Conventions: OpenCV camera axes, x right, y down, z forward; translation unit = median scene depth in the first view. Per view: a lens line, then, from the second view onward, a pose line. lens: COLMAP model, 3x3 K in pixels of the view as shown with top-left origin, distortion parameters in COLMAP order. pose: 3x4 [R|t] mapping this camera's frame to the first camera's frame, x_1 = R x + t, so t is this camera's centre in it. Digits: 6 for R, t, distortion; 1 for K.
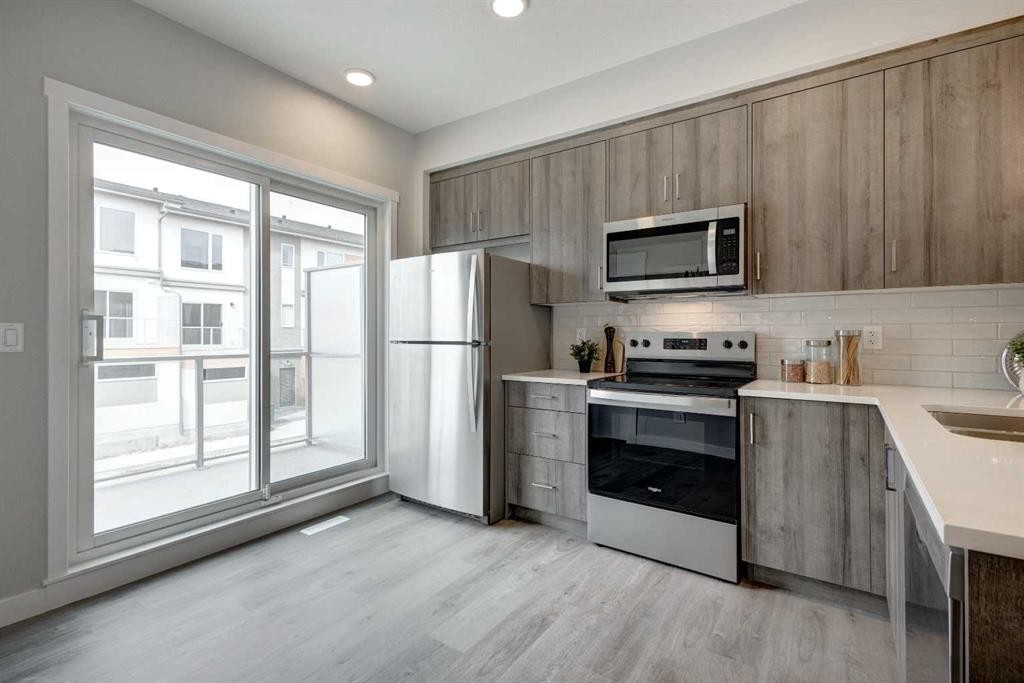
lens RADIAL K [[471.7, 0, 518.4], [0, 471.7, 334.9], [0, 0, 1]] dist [0.006368, -0.001331]
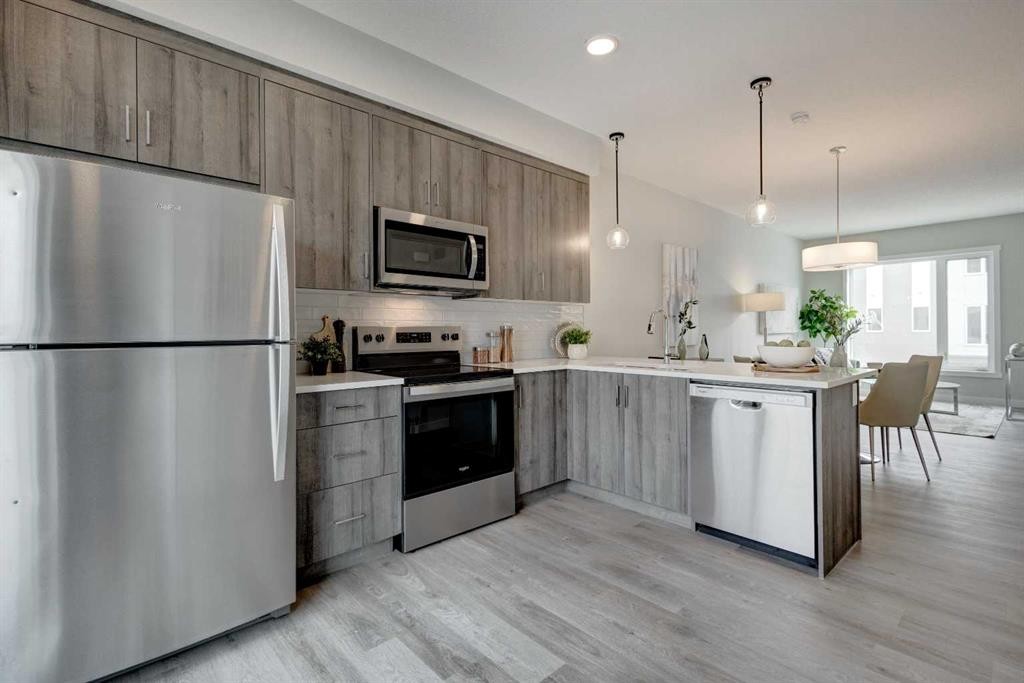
lens RADIAL K [[471.7, 0, 513.3], [0, 471.7, 330.5], [0, 0, 1]] dist [0.006368, -0.001331]
pose [[0.226749, -0.001997, 0.973951, -0.707051], [0.007476, 0.999972, 0.000309, 0.004797], [-0.973925, 0.007211, 0.226757, 0.589756]]
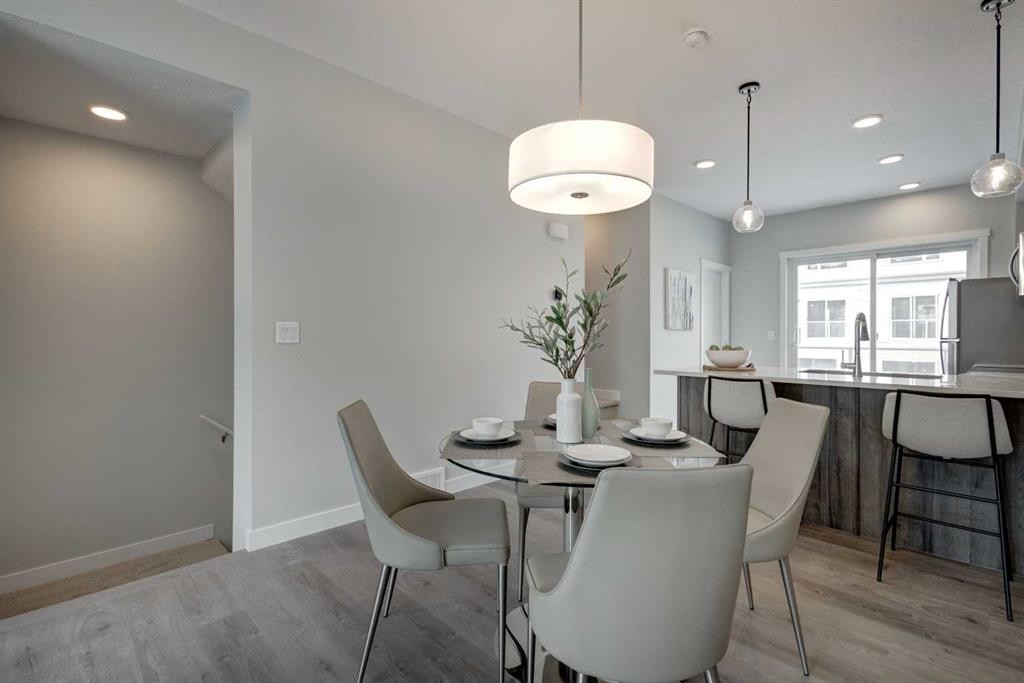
lens RADIAL K [[471.7, 0, 510.5], [0, 471.7, 343.3], [0, 0, 1]] dist [0.006368, -0.001331]
pose [[-0.189016, 0.015381, -0.981854, 1.844736], [-0.002969, 0.999864, 0.016235, 0.007773], [0.981970, 0.005983, -0.188944, -0.106974]]
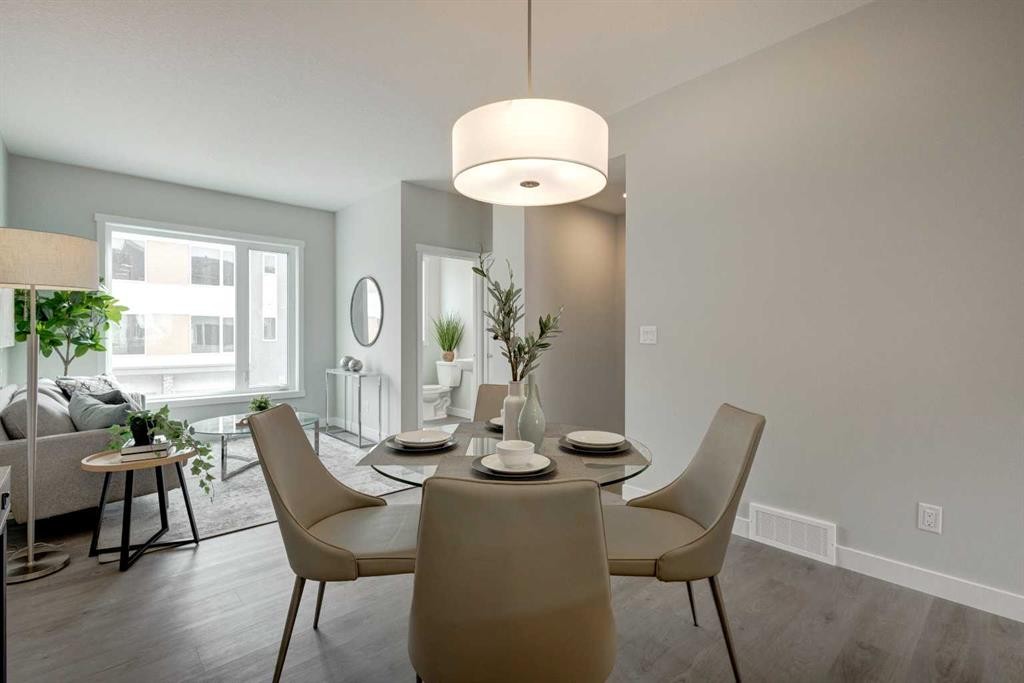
lens RADIAL K [[471.7, 0, 507.1], [0, 471.7, 341.5], [0, 0, 1]] dist [0.006368, -0.001331]
pose [[-0.970776, -0.001320, 0.239982, 1.044396], [-0.000050, 0.999986, 0.005300, 0.012899], [-0.239985, 0.005133, -0.970763, 0.486211]]
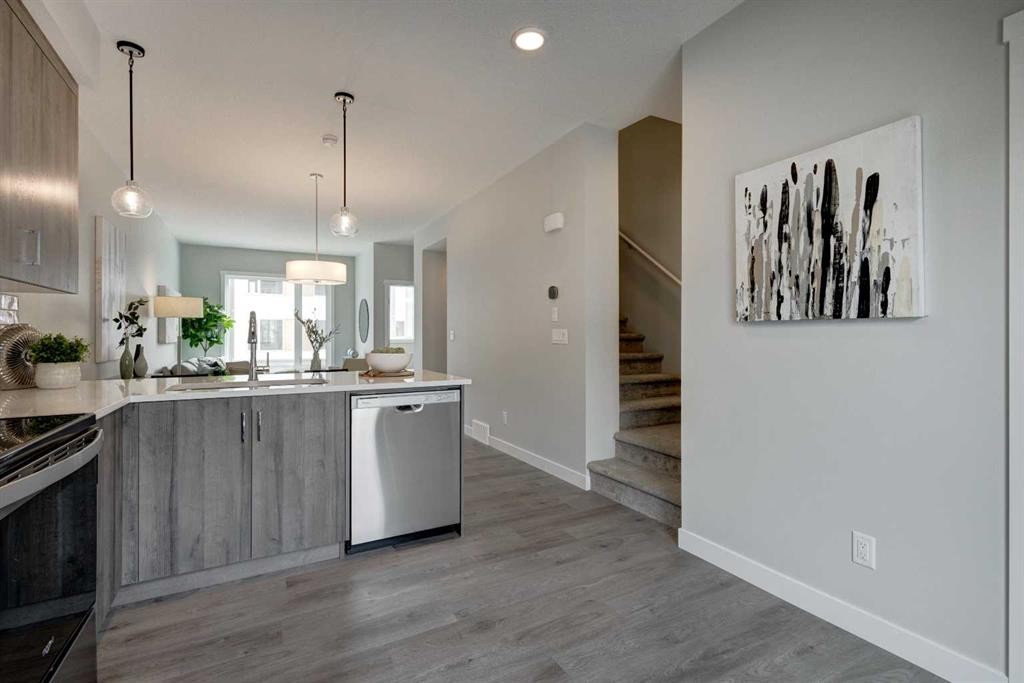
lens RADIAL K [[471.7, 0, 507.0], [0, 471.7, 337.8], [0, 0, 1]] dist [0.006368, -0.001331]
pose [[-0.886278, 0.001169, 0.463152, -0.341381], [0.004161, 0.999977, 0.005438, 0.001917], [-0.463135, 0.006746, -0.886262, 1.131721]]
